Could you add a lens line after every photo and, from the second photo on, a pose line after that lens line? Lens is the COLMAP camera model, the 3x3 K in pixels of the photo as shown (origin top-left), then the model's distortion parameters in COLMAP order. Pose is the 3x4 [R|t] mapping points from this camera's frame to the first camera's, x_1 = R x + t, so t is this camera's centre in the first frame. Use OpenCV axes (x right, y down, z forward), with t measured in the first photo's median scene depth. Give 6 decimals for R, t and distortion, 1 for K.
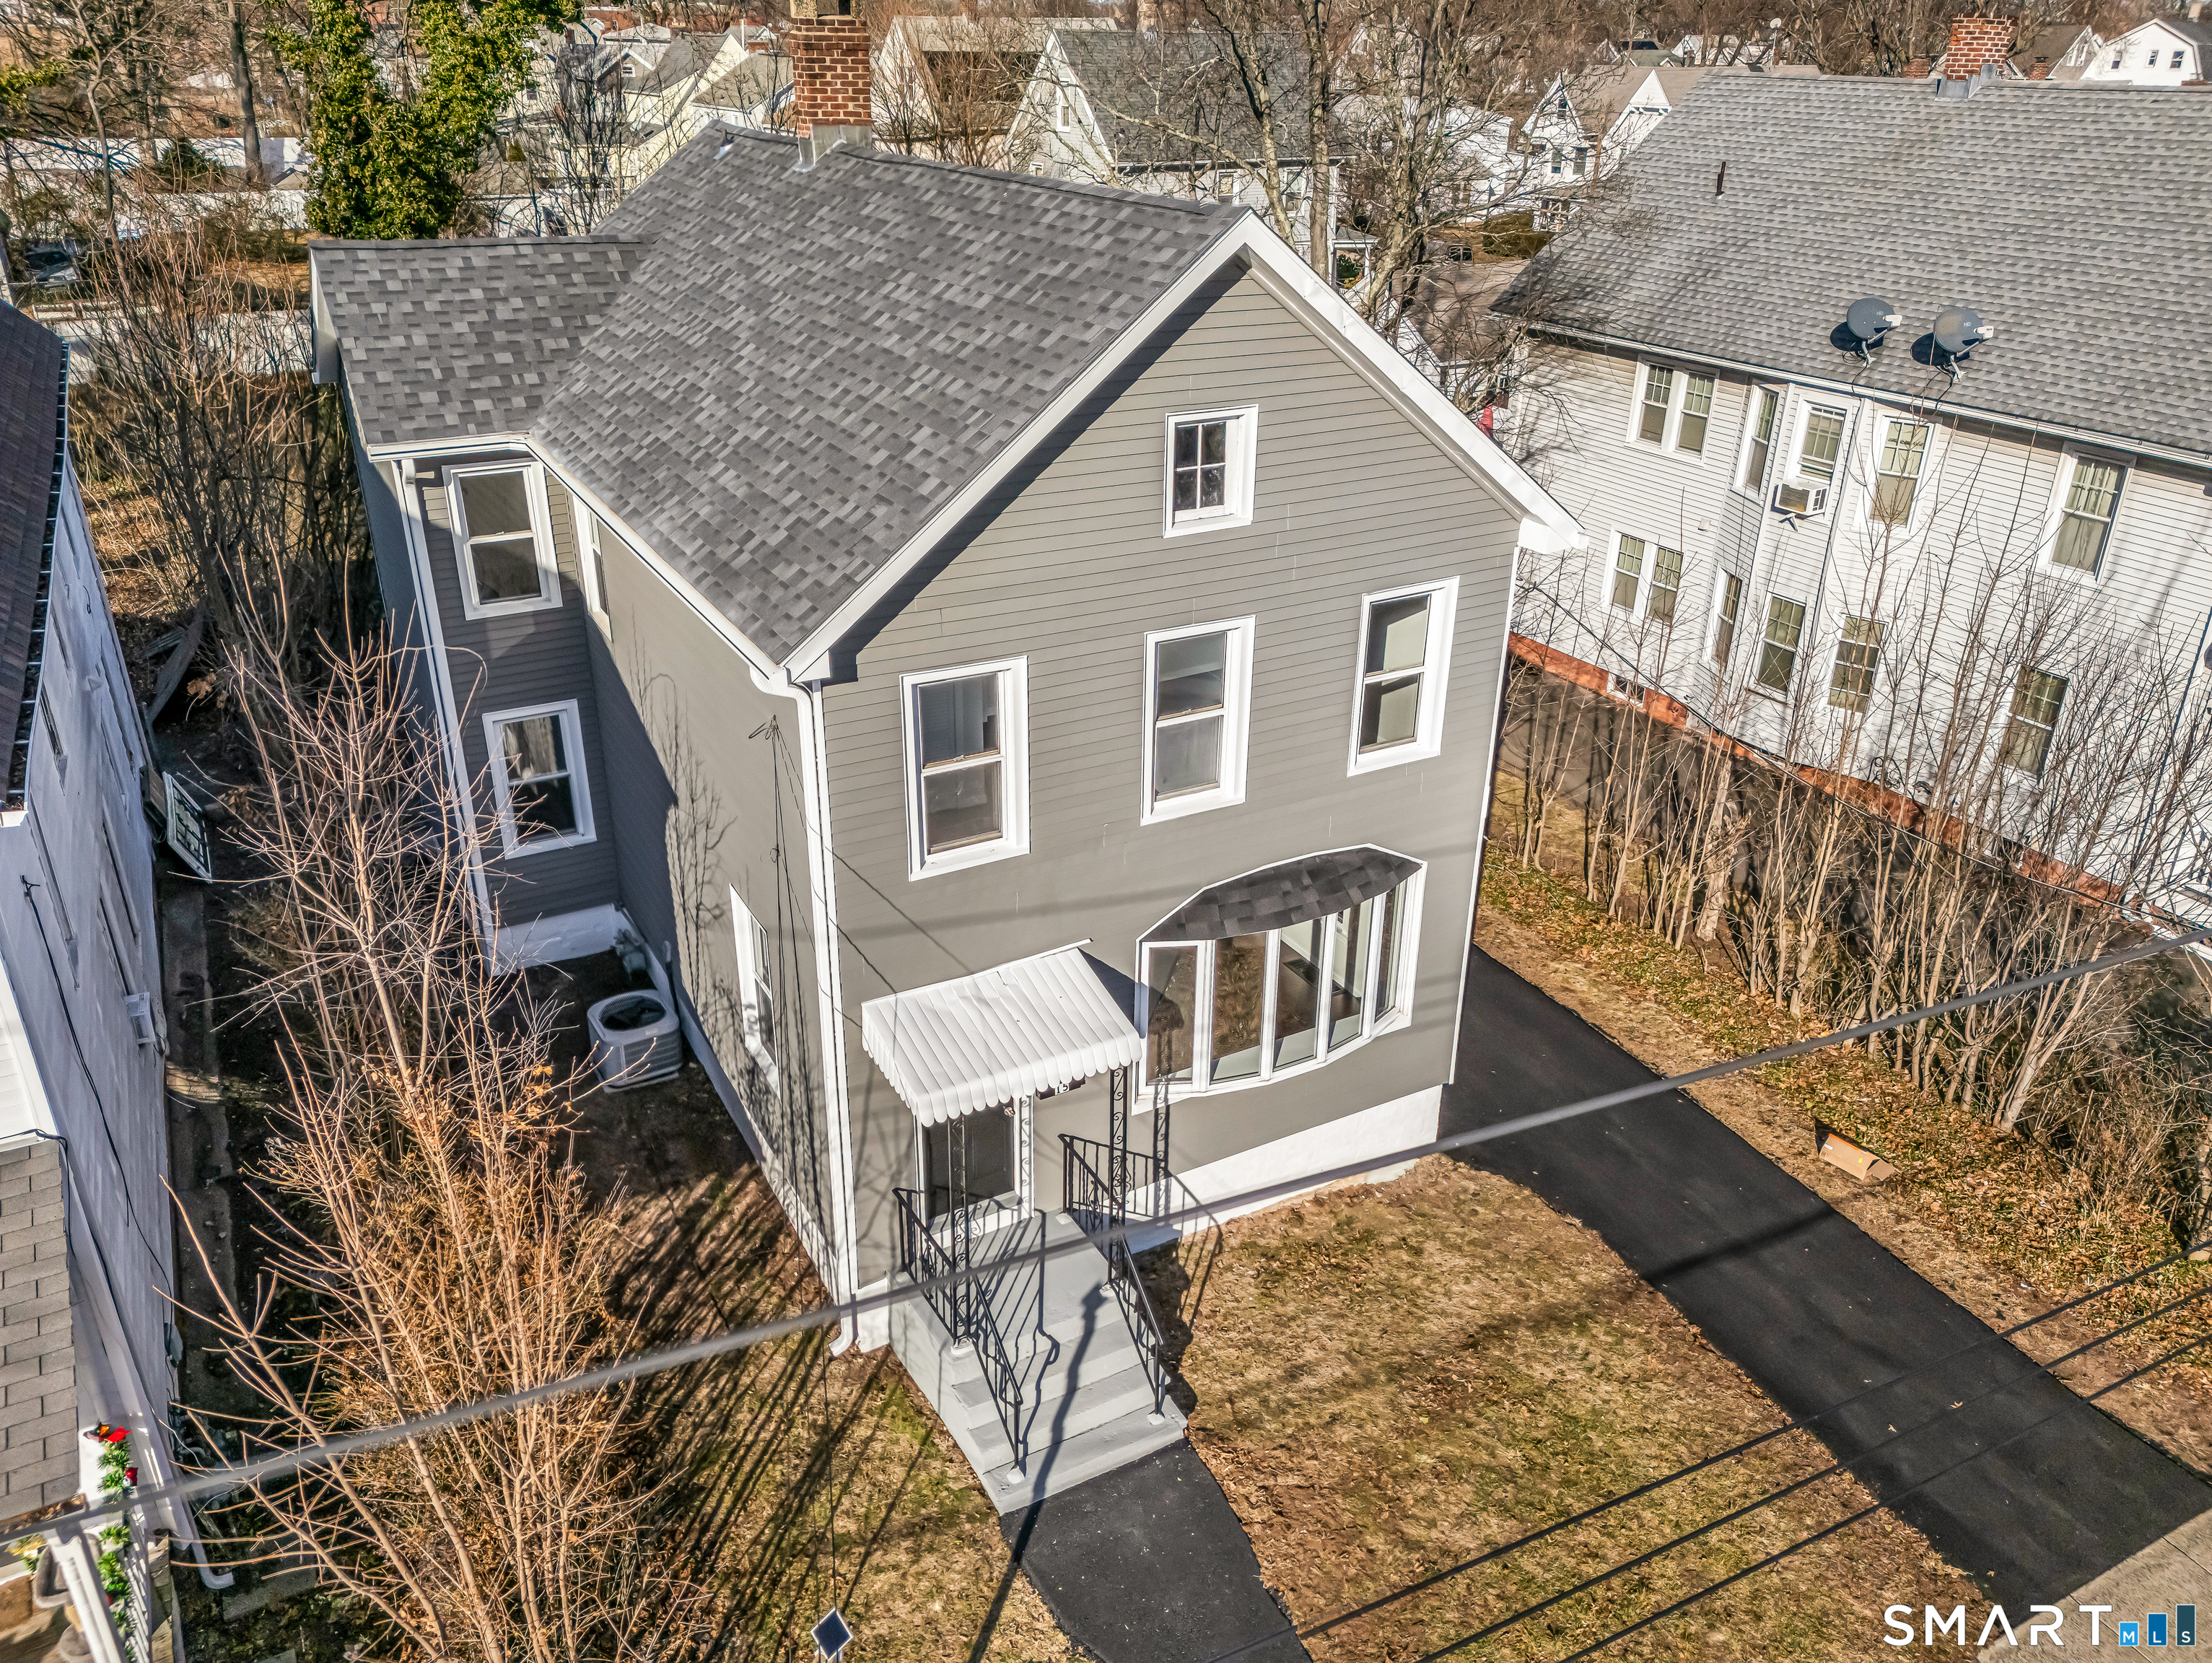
lens RADIAL K [[1617.7, 0, 1106.0], [0, 1617.7, 831.5], [0, 0, 1]] dist [0.102765, -0.094595]
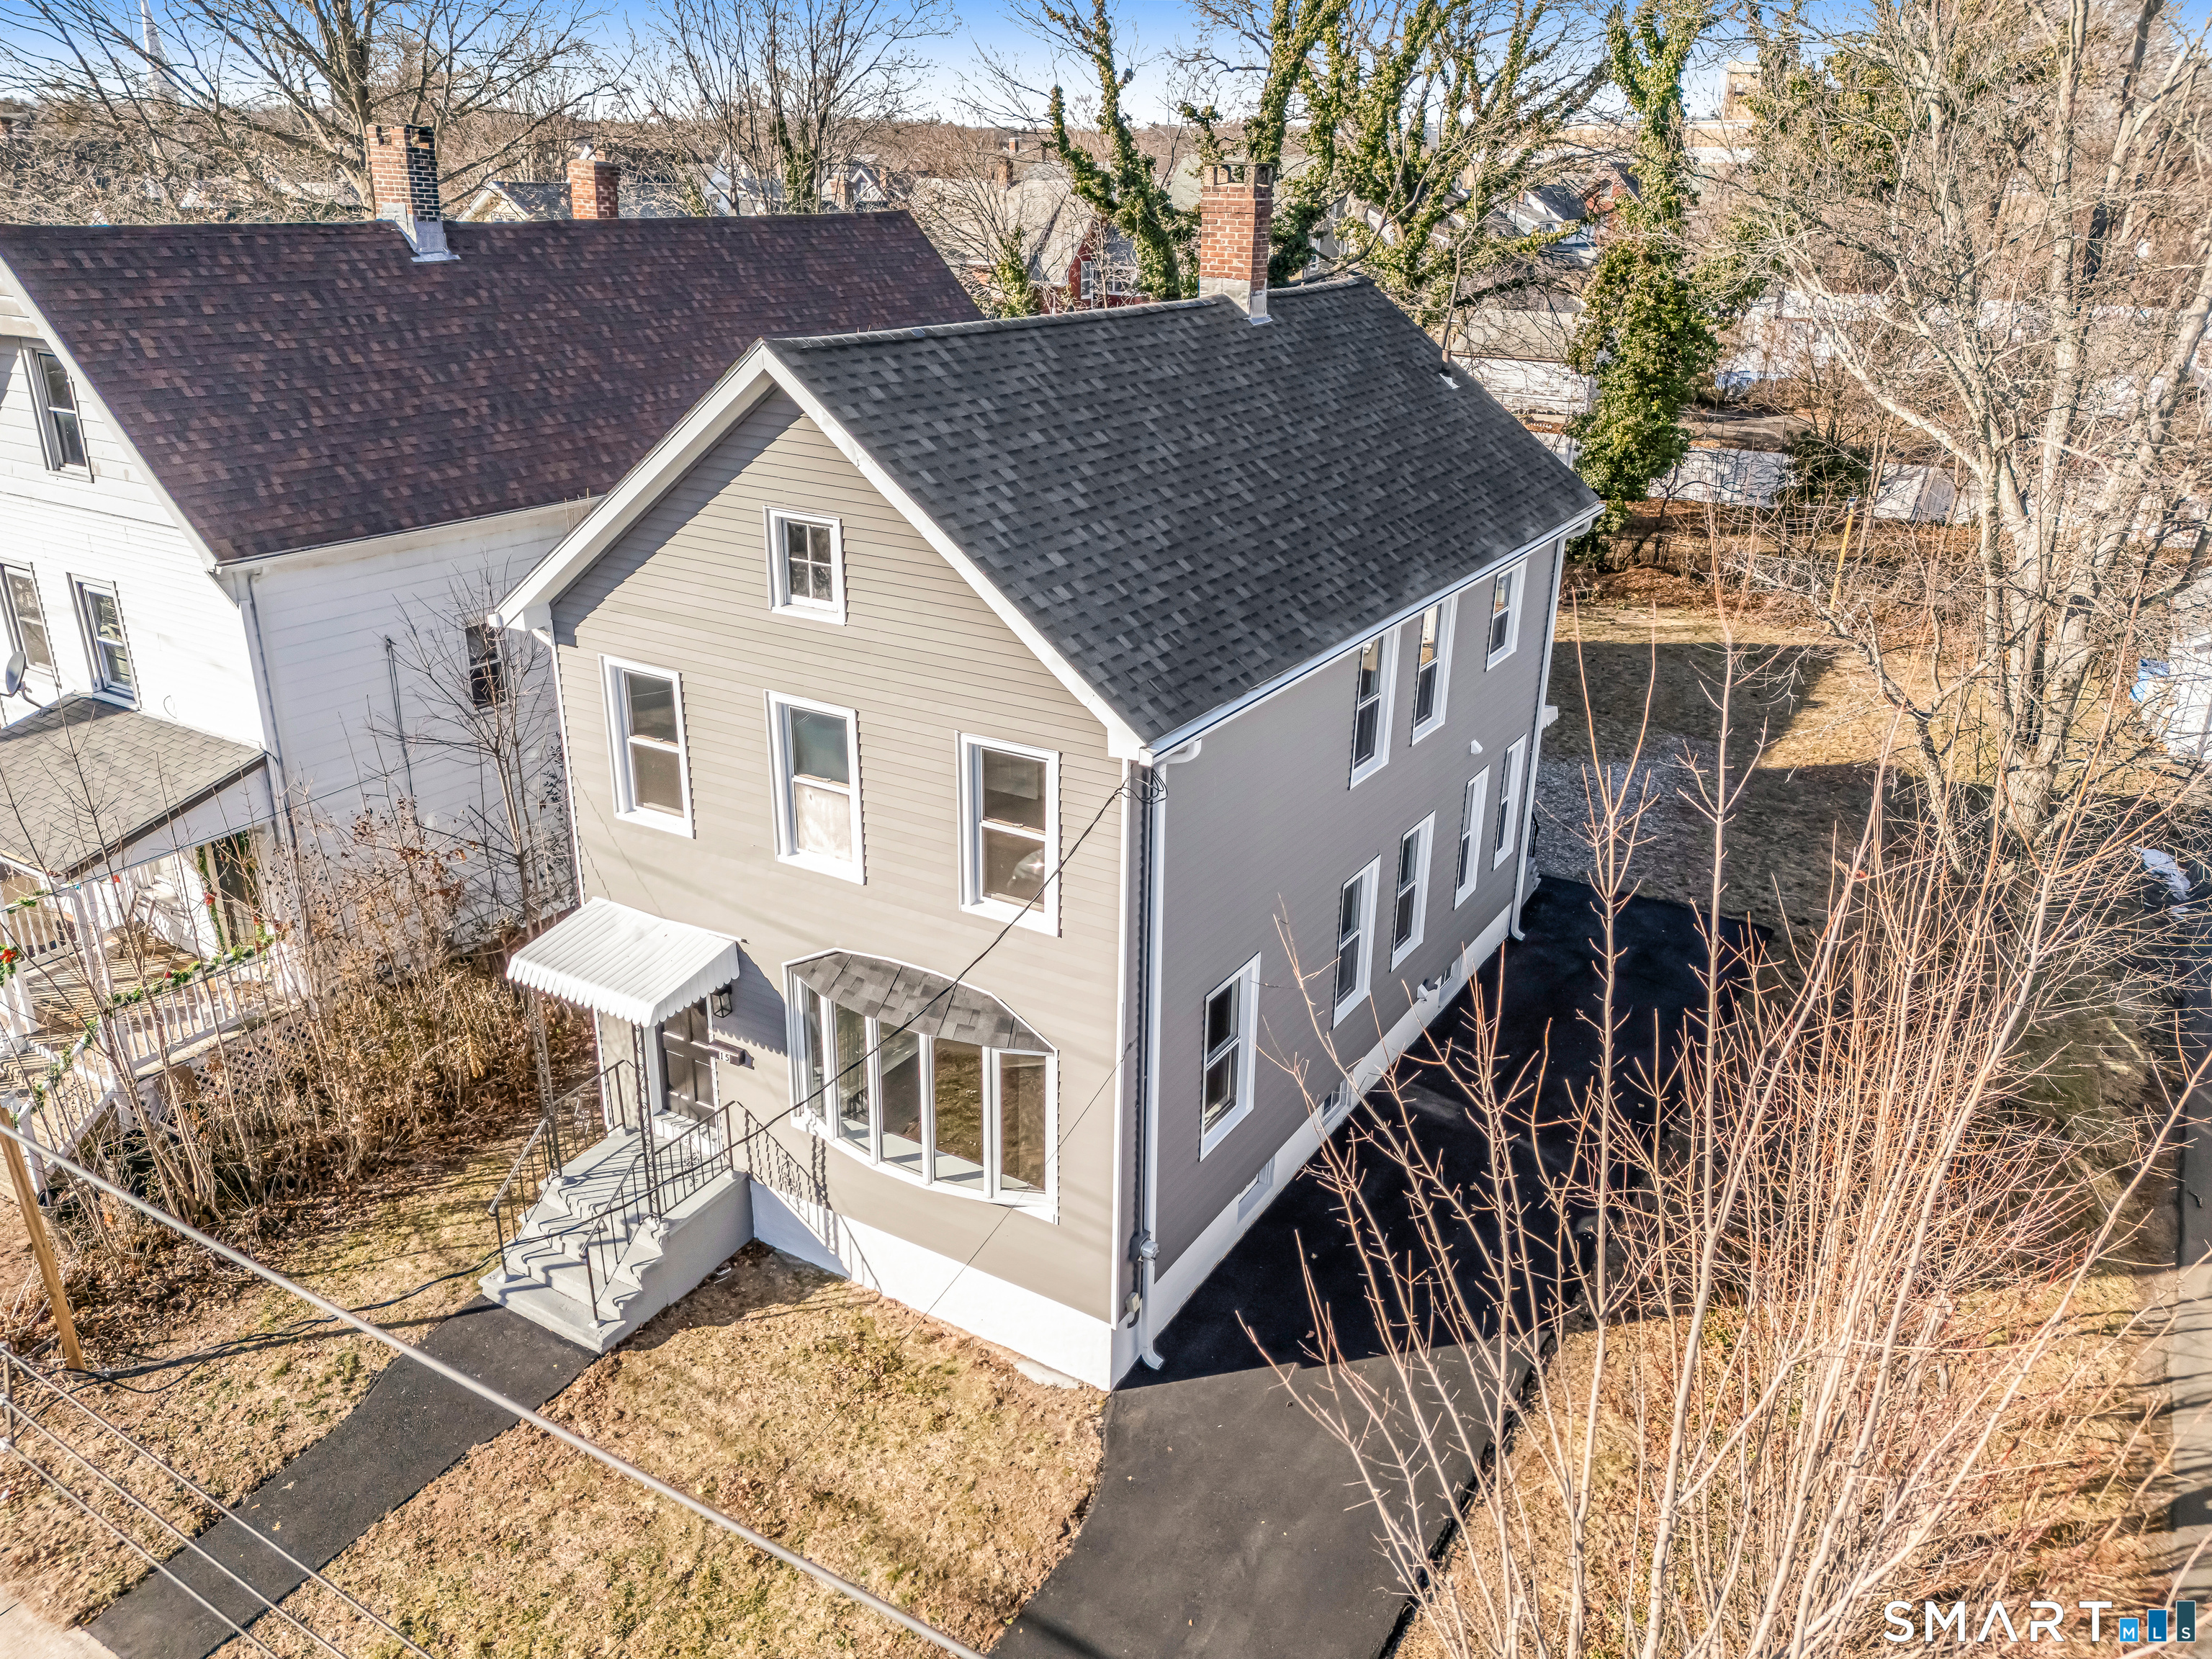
lens RADIAL K [[1617.6, 0, 1106.0], [0, 1617.6, 829.5], [0, 0, 1]] dist [0.102765, -0.094595]
pose [[0.493503, 0.317903, -0.809563, 1.026815], [-0.386978, 0.913854, 0.122957, -0.247093], [0.778911, 0.252603, 0.574011, 0.505112]]
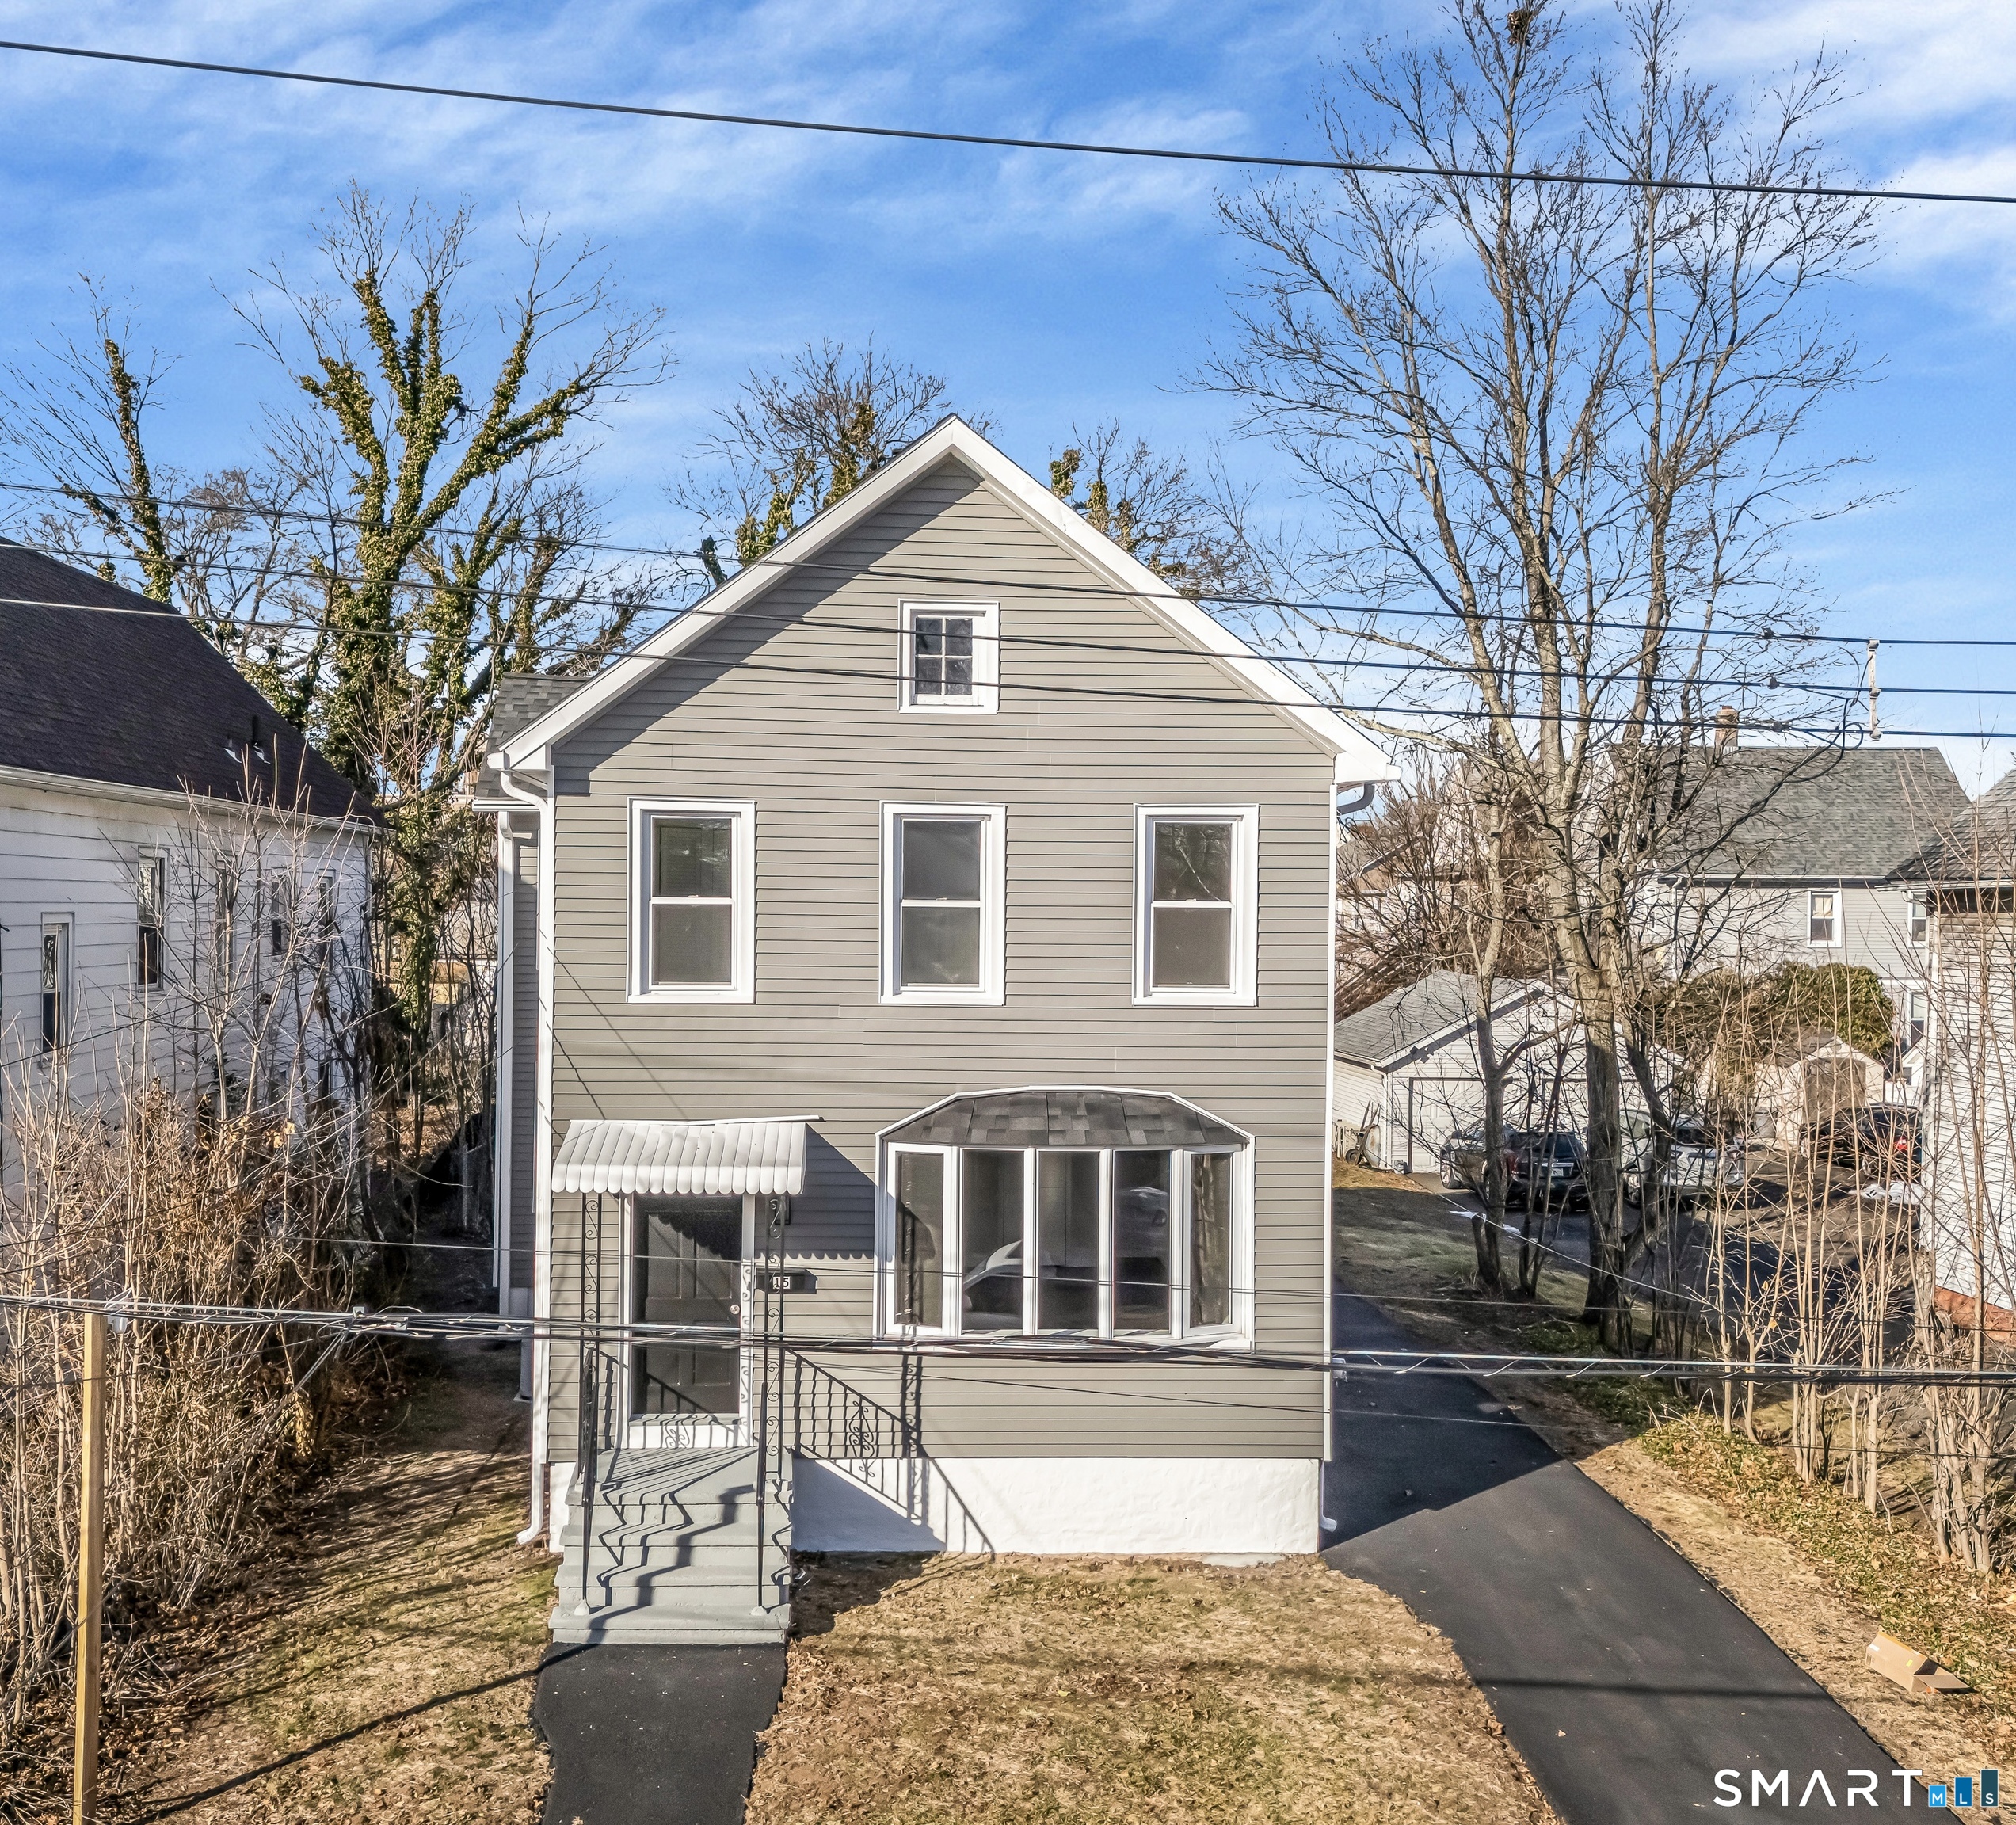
lens RADIAL K [[2086.5, 0, 936.3], [0, 2086.5, 949.6], [0, 0, 1]] dist [0.096026, 0.003089]
pose [[0.896533, 0.006478, -0.442930, 0.608158], [-0.193014, 0.905698, -0.377433, 0.434721], [0.398716, 0.423873, 0.813239, -0.047941]]
